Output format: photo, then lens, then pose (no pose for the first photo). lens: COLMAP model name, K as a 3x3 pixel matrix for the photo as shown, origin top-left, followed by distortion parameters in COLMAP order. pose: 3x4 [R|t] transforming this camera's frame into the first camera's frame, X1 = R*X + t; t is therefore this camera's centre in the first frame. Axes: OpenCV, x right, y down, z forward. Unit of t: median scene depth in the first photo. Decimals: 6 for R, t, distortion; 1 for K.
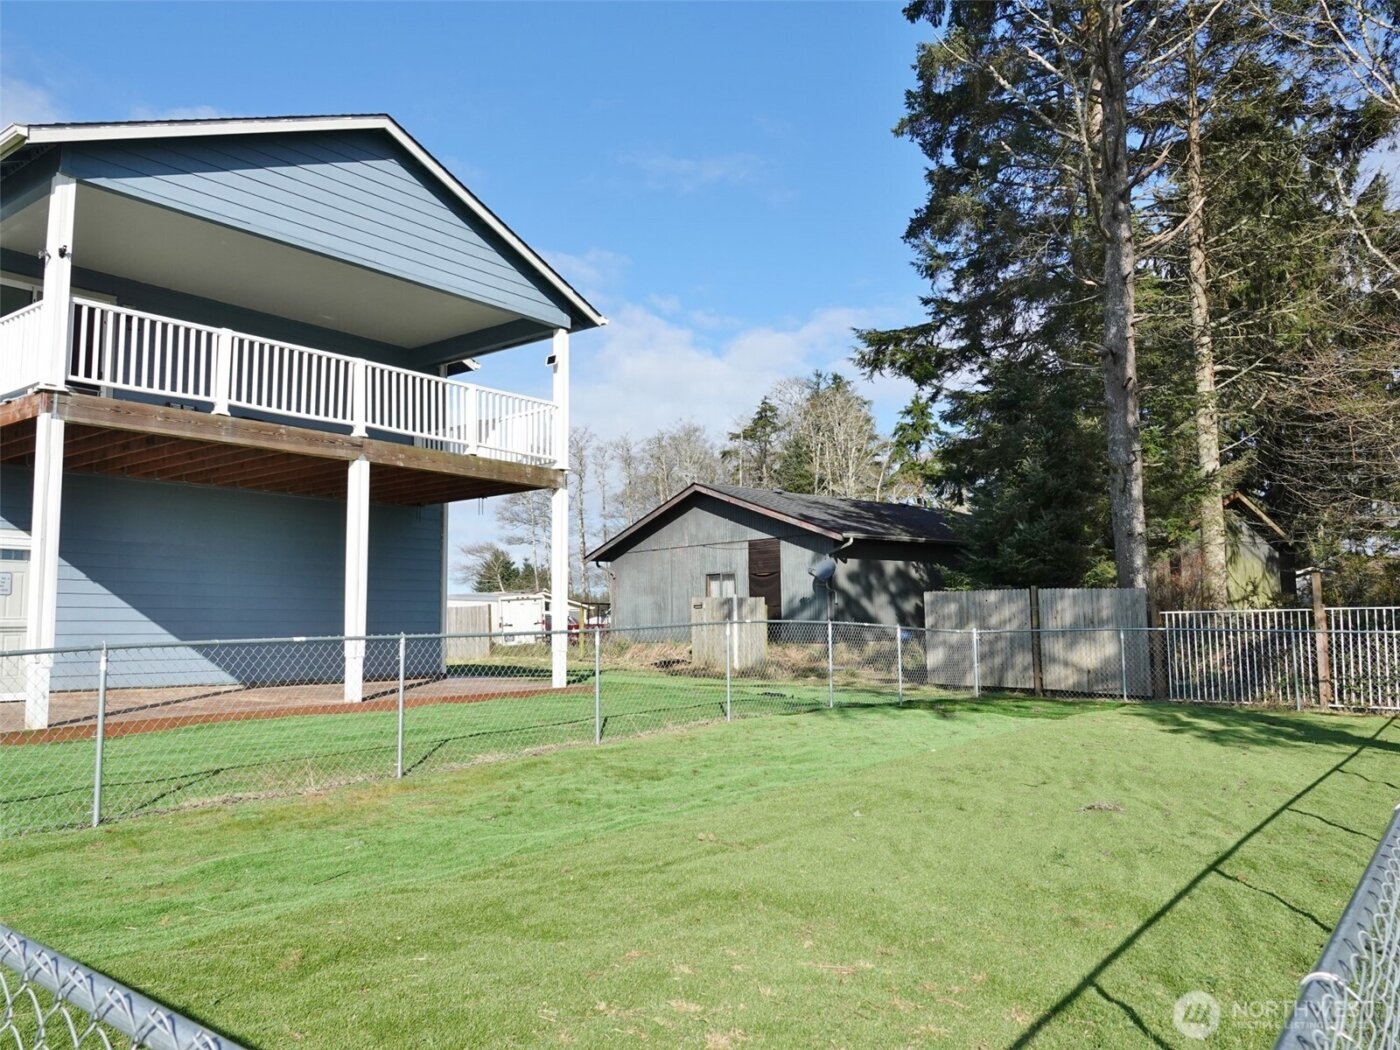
lens RADIAL K [[1082.6, 0, 700.0], [0, 1082.6, 525.0], [0, 0, 1]] dist [-0.006192, 0.000356]
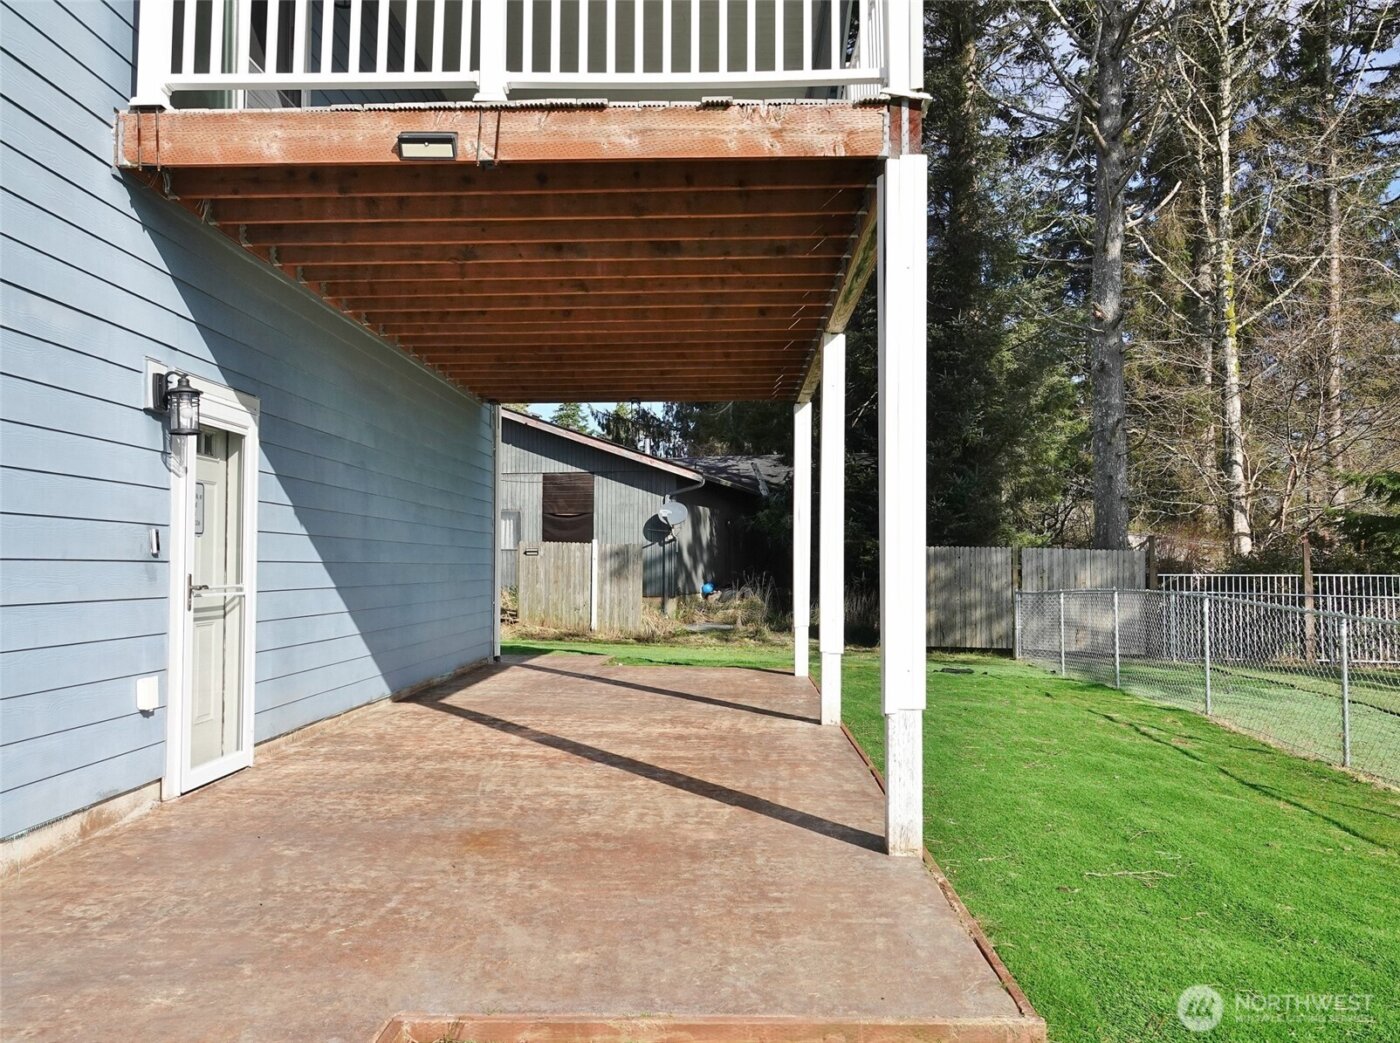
lens RADIAL K [[1108.2, 0, 700.0], [0, 1108.2, 521.5], [0, 0, 1]] dist [0.000224, 0.000758]
pose [[0.812305, 0.035266, 0.582165, -0.399857], [-0.068140, 0.997073, 0.034676, 0.016435], [-0.579238, -0.067836, 0.812331, 0.282482]]
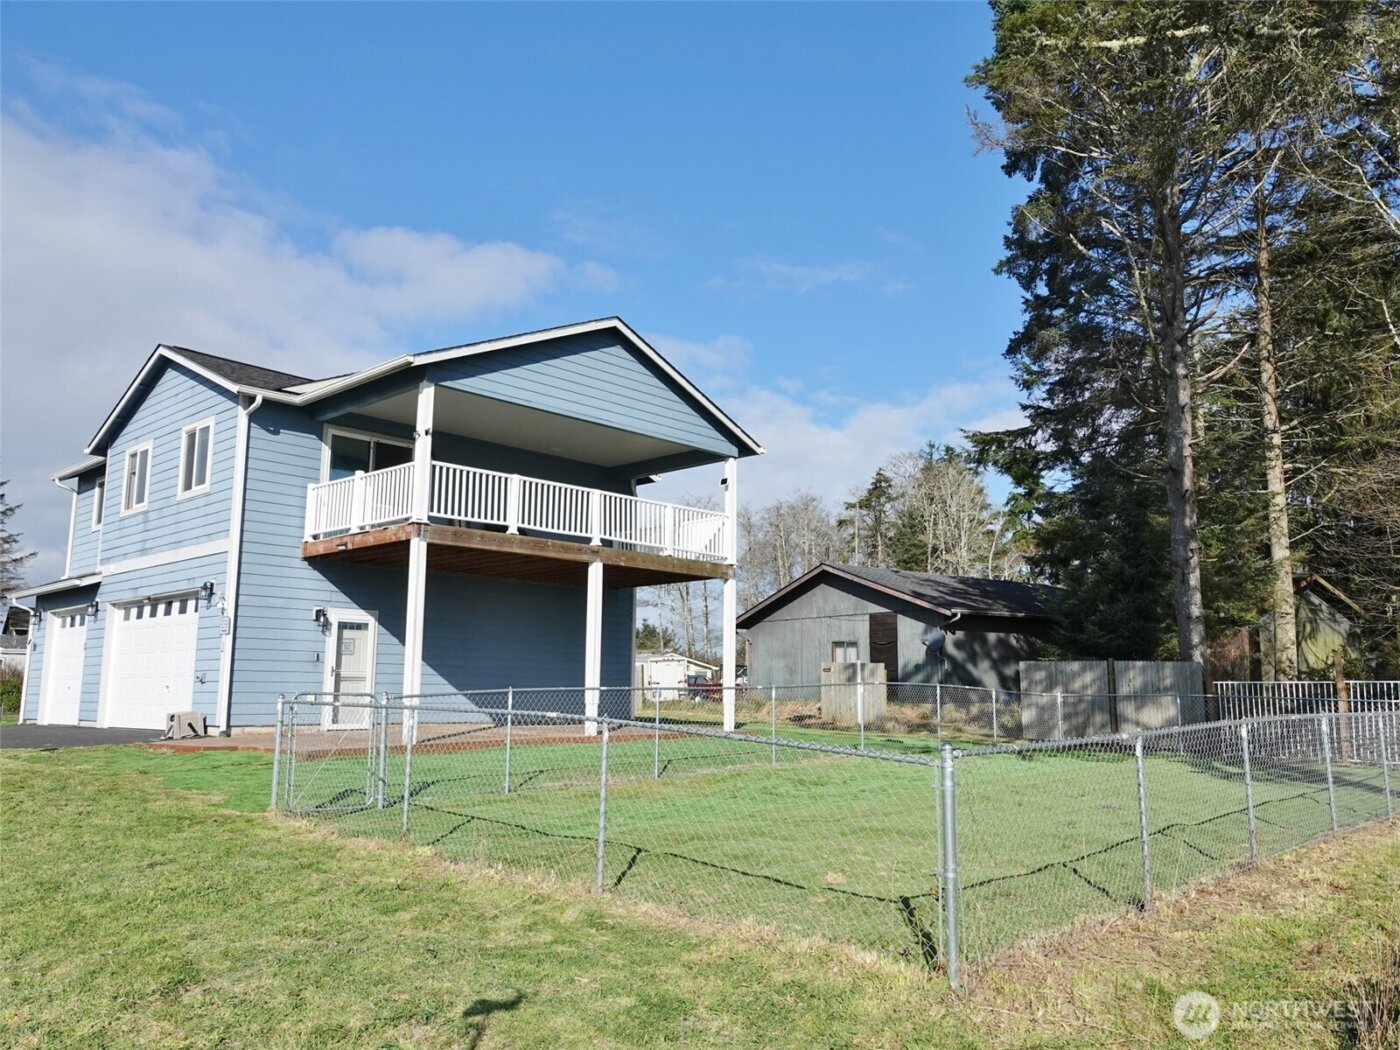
lens RADIAL K [[1082.6, 0, 700.0], [0, 1082.6, 525.0], [0, 0, 1]] dist [-0.006192, 0.000356]
pose [[0.994704, 0.003873, -0.102706, -0.019696], [-0.009566, 0.998441, -0.054990, -0.017316], [0.102332, 0.055682, 0.993191, -0.207704]]
